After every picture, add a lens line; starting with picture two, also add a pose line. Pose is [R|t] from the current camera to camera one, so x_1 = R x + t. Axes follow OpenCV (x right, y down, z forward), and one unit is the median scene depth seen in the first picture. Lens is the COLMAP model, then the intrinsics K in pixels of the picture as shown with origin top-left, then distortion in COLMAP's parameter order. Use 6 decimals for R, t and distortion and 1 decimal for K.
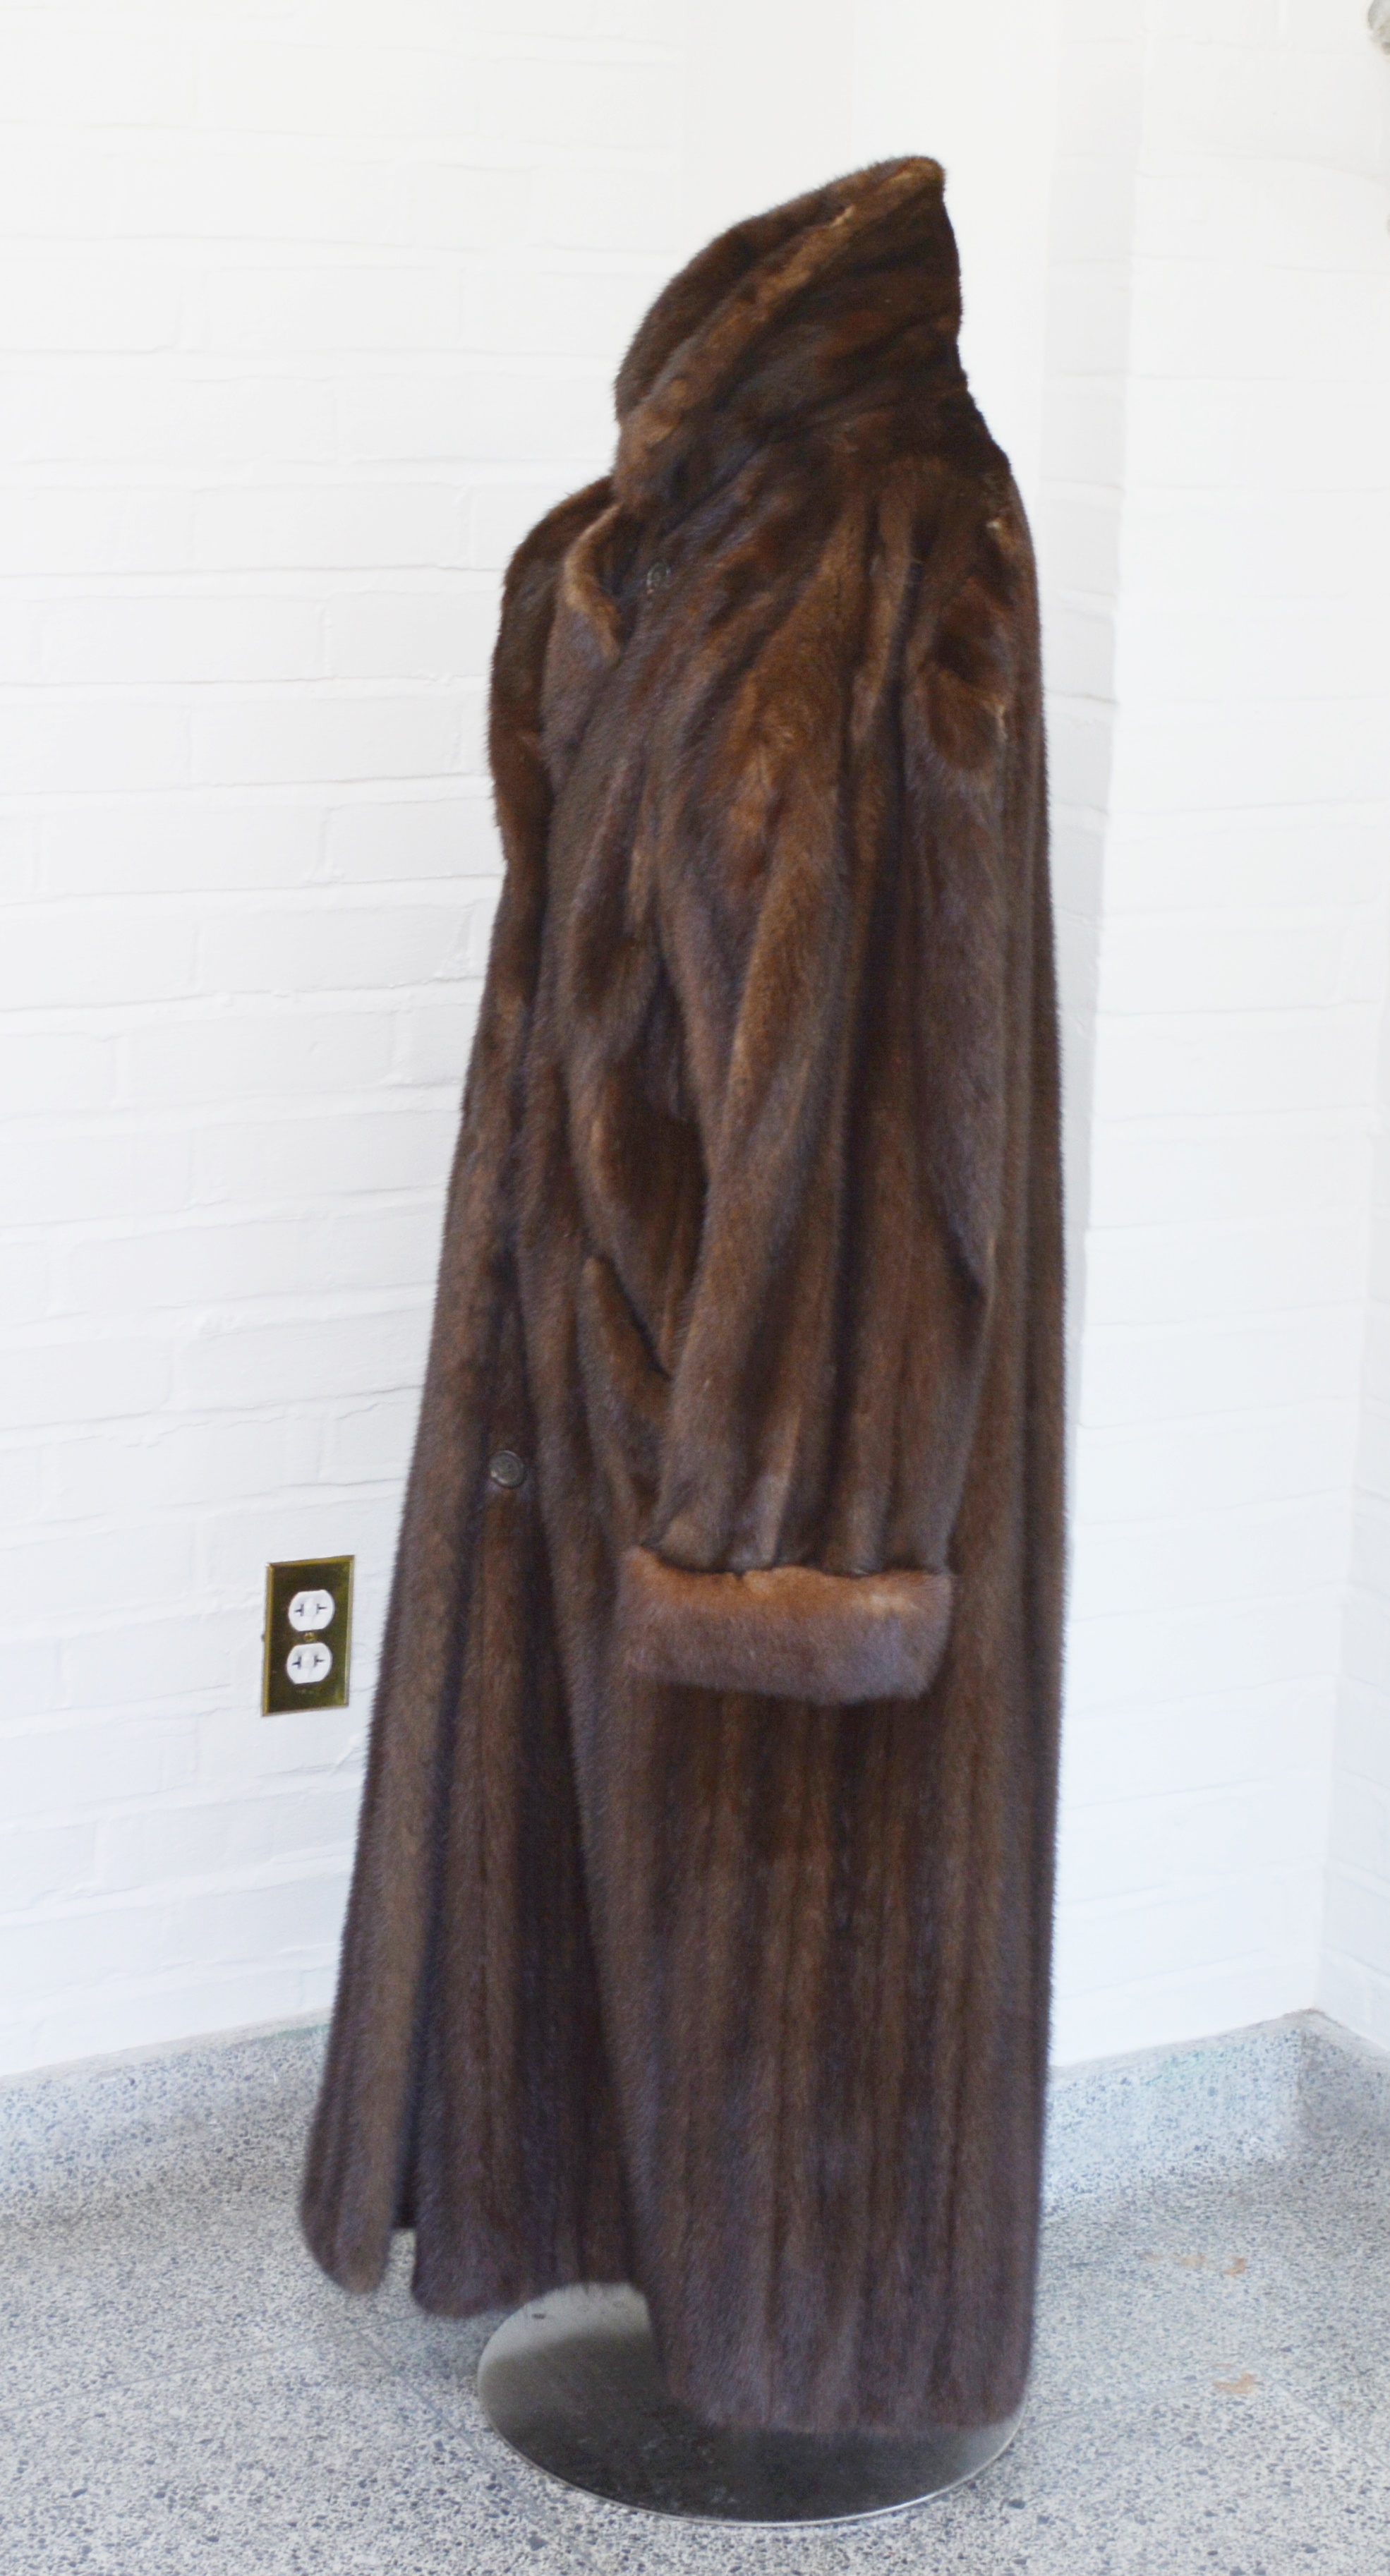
lens RADIAL K [[3573.6, 0, 694.3], [0, 3573.6, 1368.5], [0, 0, 1]] dist [-0.035147, -0.028797]
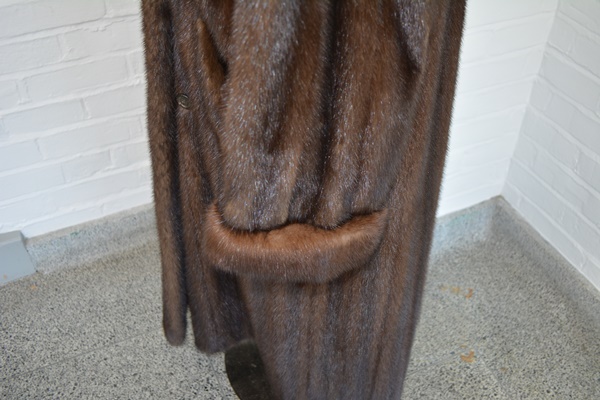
lens RADIAL K [[583.3, 0, 302.4], [0, 583.3, 188.0], [0, 0, 1]] dist [-0.059790, 0.007835]
pose [[0.995795, 0.043885, -0.080418, 0.042277], [-0.003052, 0.893206, 0.449638, -0.073231], [0.091562, -0.447502, 0.889583, 0.601336]]
